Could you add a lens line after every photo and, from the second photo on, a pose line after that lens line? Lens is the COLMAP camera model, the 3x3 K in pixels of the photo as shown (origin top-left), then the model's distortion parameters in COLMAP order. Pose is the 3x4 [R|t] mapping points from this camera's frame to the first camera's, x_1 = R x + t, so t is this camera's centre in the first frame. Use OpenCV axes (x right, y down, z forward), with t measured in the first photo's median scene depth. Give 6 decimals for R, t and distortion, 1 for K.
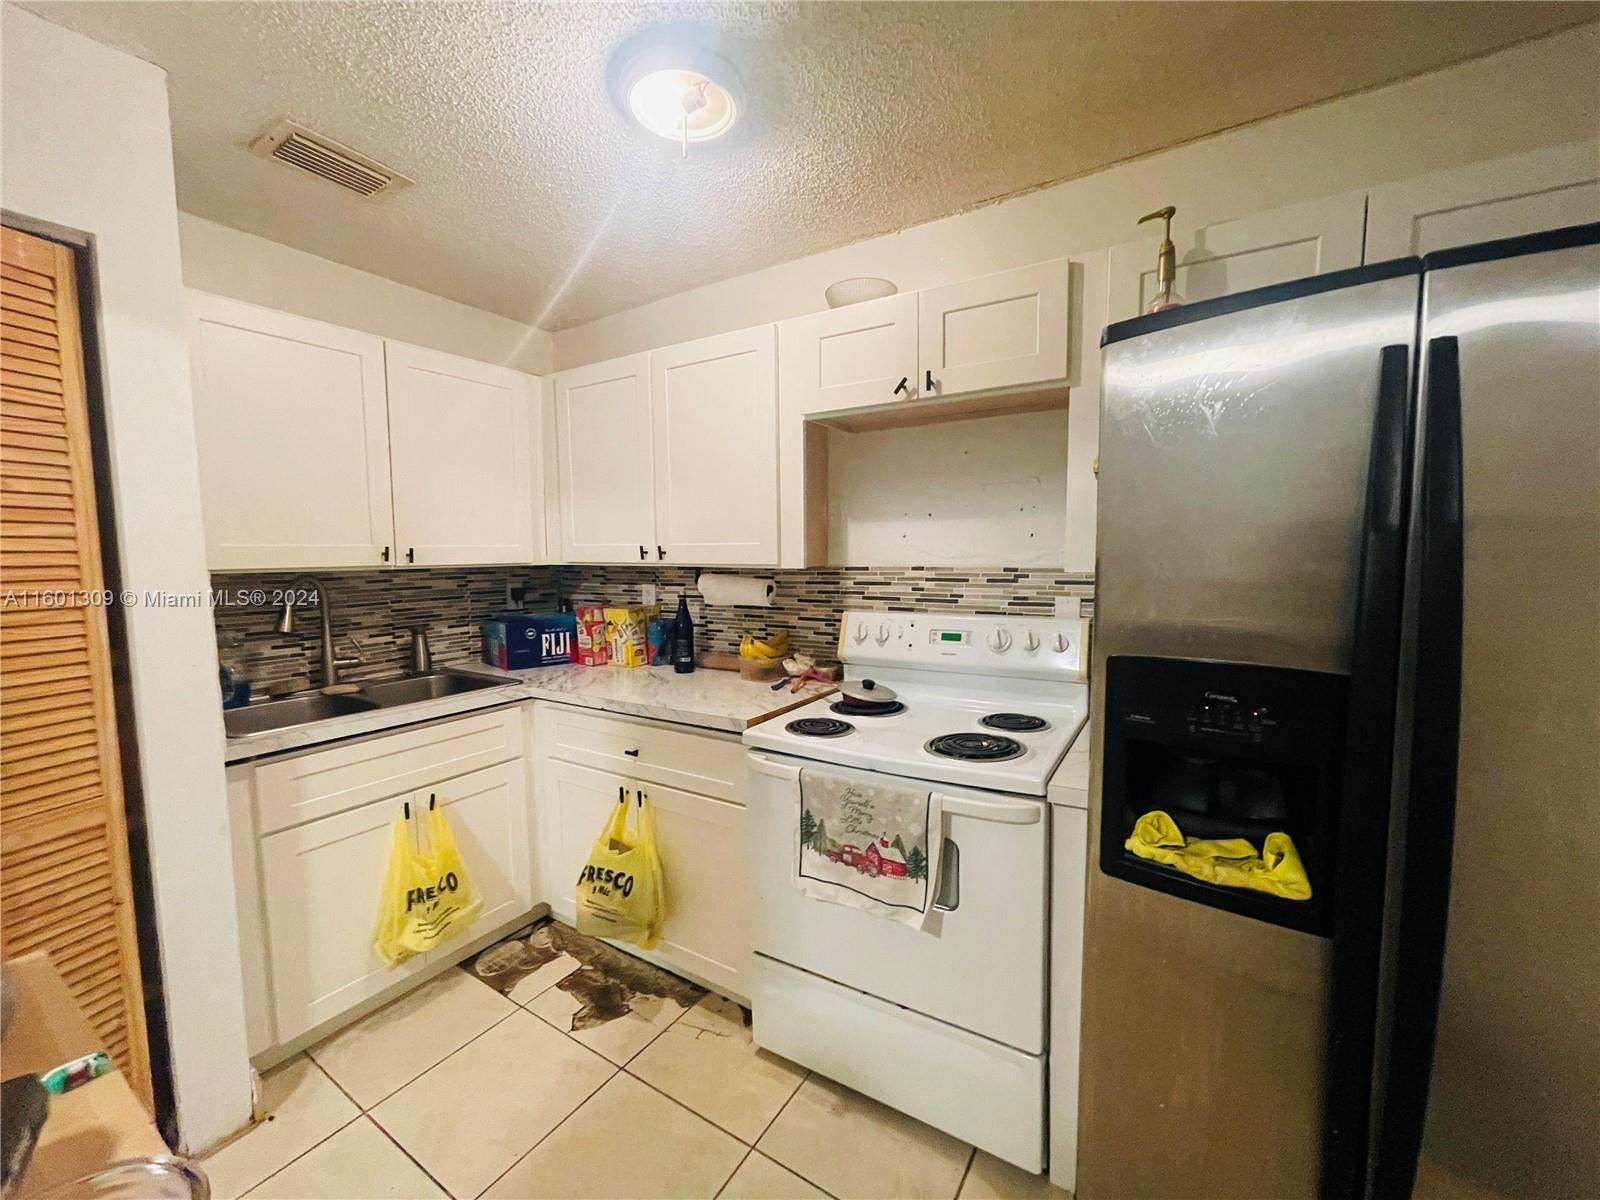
lens RADIAL K [[647.1, 0, 793.8], [0, 647.1, 602.5], [0, 0, 1]] dist [0.003366, -0.000320]
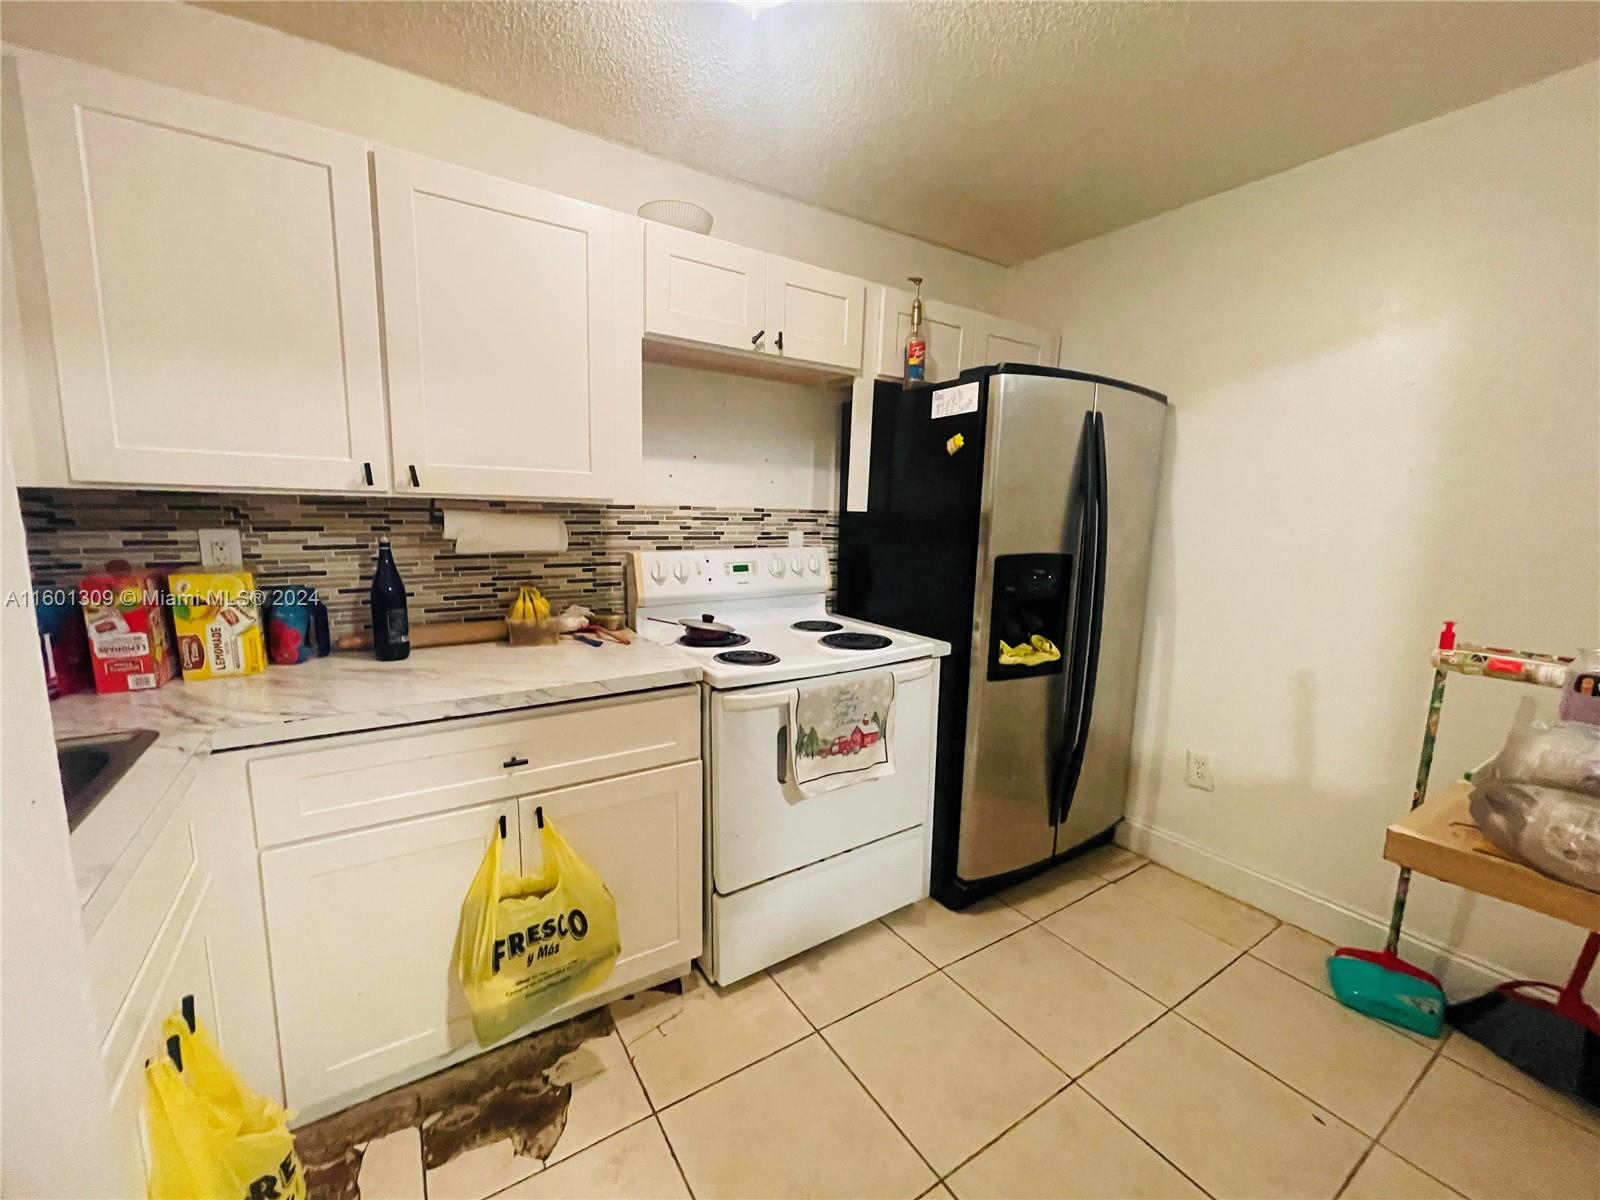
lens RADIAL K [[647.1, 0, 796.3], [0, 647.1, 602.3], [0, 0, 1]] dist [0.003366, -0.000320]
pose [[0.415663, -0.111247, 0.902690, -0.740836], [0.047944, 0.993792, 0.100397, 0.003115], [-0.908254, 0.001547, 0.418416, 0.424798]]
